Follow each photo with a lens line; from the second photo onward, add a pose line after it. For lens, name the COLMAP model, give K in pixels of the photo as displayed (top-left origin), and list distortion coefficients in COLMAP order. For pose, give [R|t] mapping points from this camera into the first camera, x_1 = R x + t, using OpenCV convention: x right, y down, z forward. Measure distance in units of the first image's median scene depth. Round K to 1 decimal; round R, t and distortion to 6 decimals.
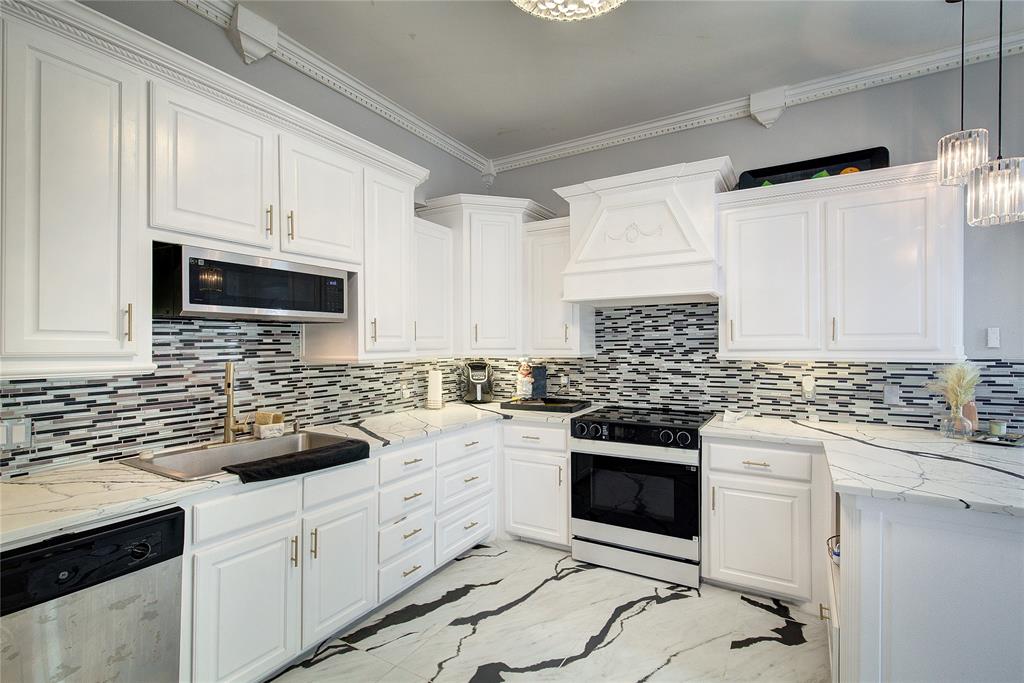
lens RADIAL K [[484.5, 0, 504.7], [0, 484.5, 346.1], [0, 0, 1]] dist [0.000966, -0.001971]
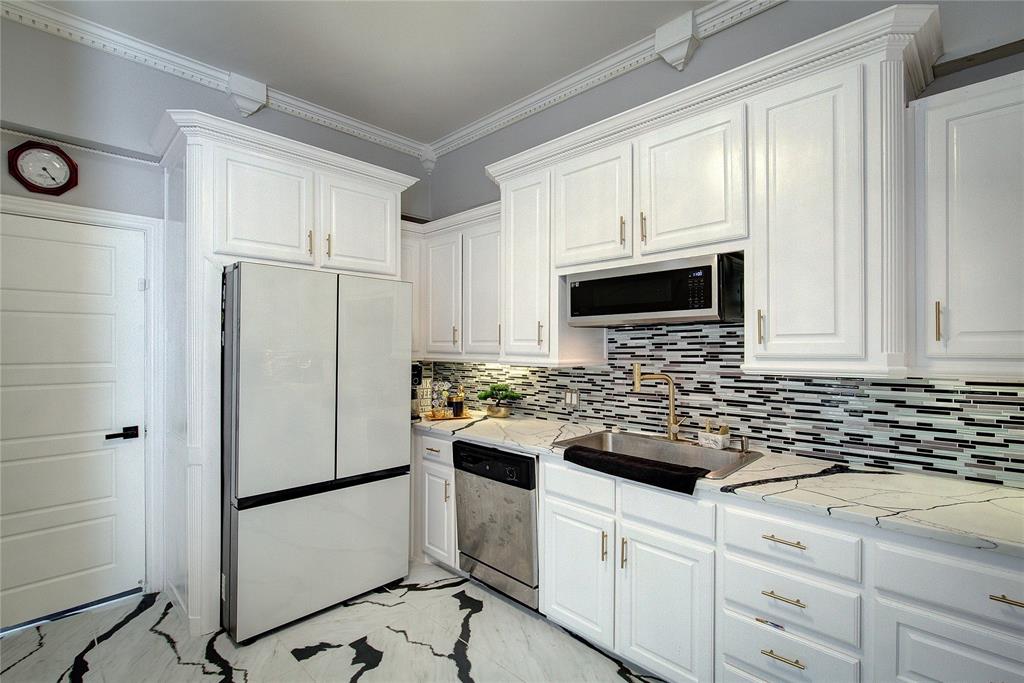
lens RADIAL K [[484.5, 0, 513.6], [0, 484.5, 342.5], [0, 0, 1]] dist [0.000966, -0.001971]
pose [[-0.249856, -0.007867, -0.968251, 0.508896], [-0.004121, 0.999967, -0.007061, -0.004279], [0.968274, 0.002226, -0.249880, 0.863901]]
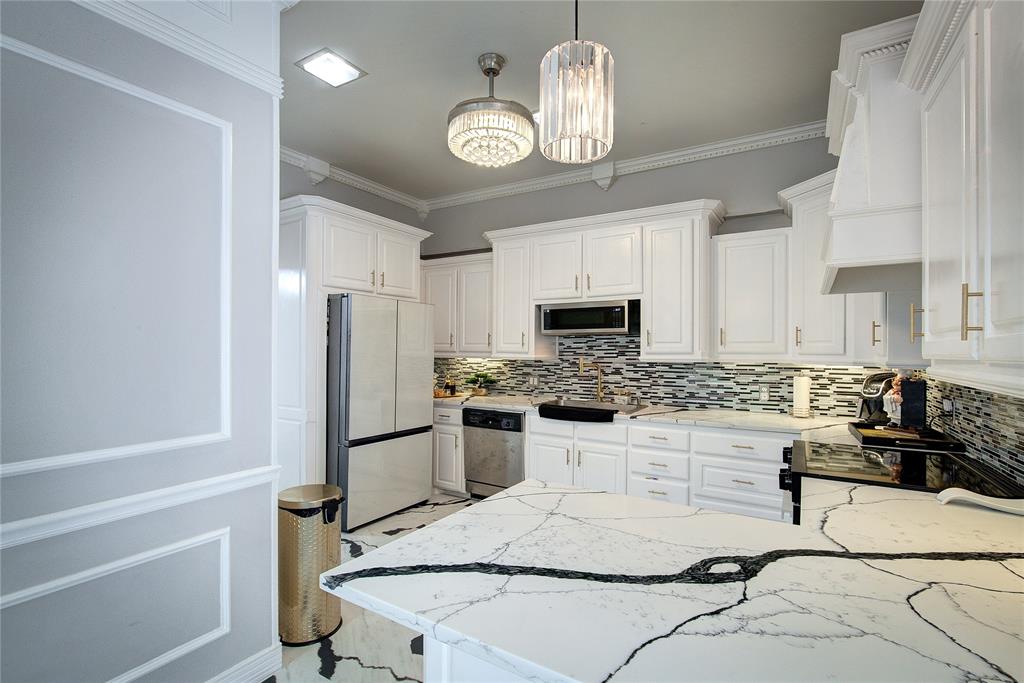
lens RADIAL K [[484.5, 0, 508.1], [0, 484.5, 342.9], [0, 0, 1]] dist [0.000966, -0.001971]
pose [[-0.044346, -0.012587, -0.998937, 1.194642], [-0.009810, 0.999878, -0.012163, 0.002547], [0.998968, 0.009260, -0.044464, 0.683118]]
